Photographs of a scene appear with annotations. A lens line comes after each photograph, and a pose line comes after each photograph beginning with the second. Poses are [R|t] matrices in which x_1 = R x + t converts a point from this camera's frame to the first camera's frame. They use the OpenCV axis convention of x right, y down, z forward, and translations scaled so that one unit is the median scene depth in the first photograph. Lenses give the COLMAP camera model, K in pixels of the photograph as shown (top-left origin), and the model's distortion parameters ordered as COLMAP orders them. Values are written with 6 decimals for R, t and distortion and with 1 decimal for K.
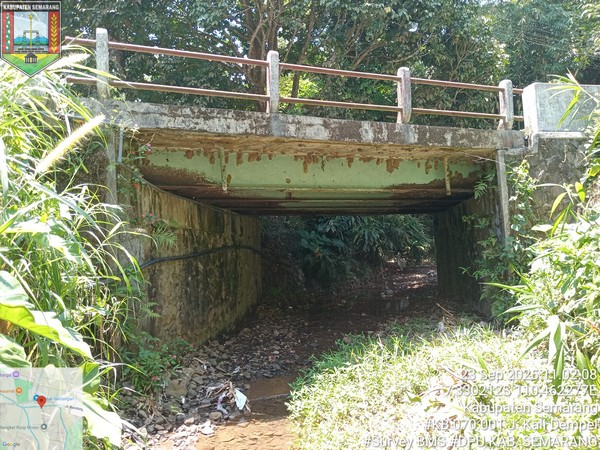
lens RADIAL K [[447.1, 0, 300.0], [0, 447.1, 225.0], [0, 0, 1]] dist [0.063826, -0.149661]
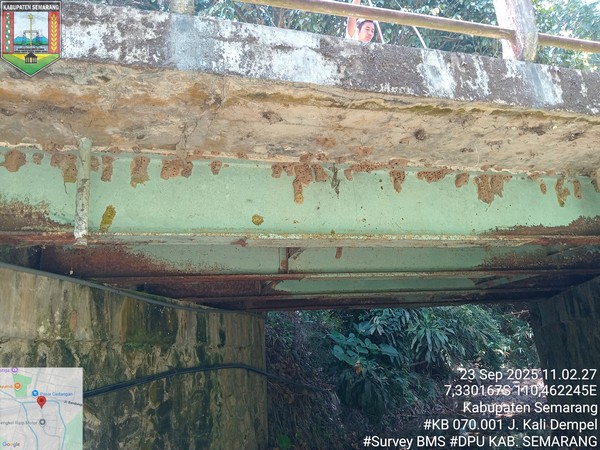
lens RADIAL K [[447.1, 0, 300.0], [0, 447.1, 225.0], [0, 0, 1]] dist [0.063826, -0.149661]
pose [[0.994014, -0.052788, -0.095649, 0.051017], [0.030260, 0.974294, -0.223237, 0.004378], [0.104974, 0.219007, 0.970060, 0.528233]]
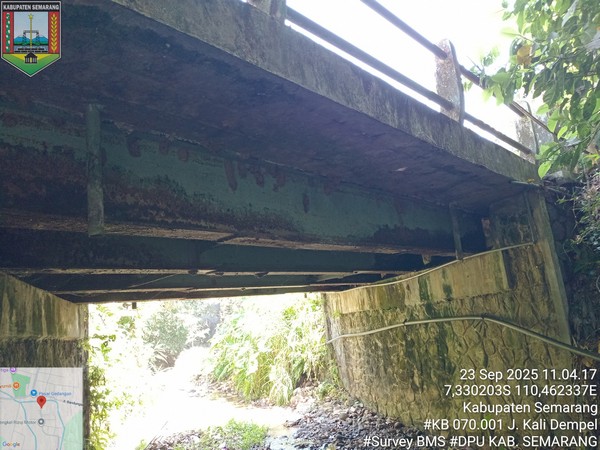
lens RADIAL K [[447.1, 0, 300.0], [0, 447.1, 225.0], [0, 0, 1]] dist [0.063826, -0.149661]
pose [[-0.890239, 0.042501, -0.453507, 0.442494], [0.172558, 0.952894, -0.249432, 0.060141], [0.421543, -0.300310, -0.855637, 1.970655]]
